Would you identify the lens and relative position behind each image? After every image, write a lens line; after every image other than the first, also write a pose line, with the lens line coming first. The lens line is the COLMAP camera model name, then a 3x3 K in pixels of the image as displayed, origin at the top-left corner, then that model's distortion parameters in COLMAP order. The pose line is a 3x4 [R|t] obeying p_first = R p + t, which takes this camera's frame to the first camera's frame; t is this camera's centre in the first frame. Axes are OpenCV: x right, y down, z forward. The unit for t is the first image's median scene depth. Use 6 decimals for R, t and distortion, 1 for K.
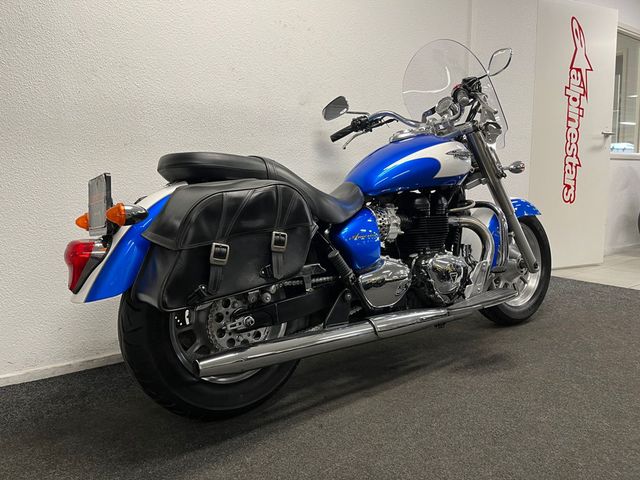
lens RADIAL K [[487.4, 0, 320.0], [0, 487.4, 240.0], [0, 0, 1]] dist [0.080942, -0.108391]
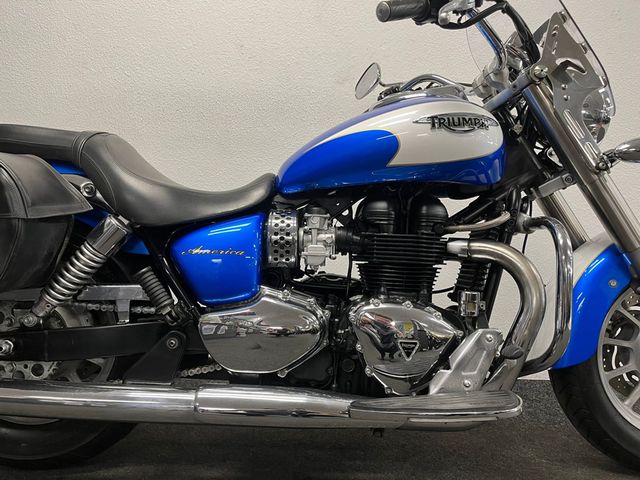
lens RADIAL K [[487.4, 0, 320.0], [0, 487.4, 240.0], [0, 0, 1]] dist [0.080942, -0.108391]
pose [[0.806319, 0.067809, -0.587582, 0.528150], [-0.104116, 0.994167, -0.028145, -0.017947], [0.582246, 0.083870, 0.808675, 0.527136]]
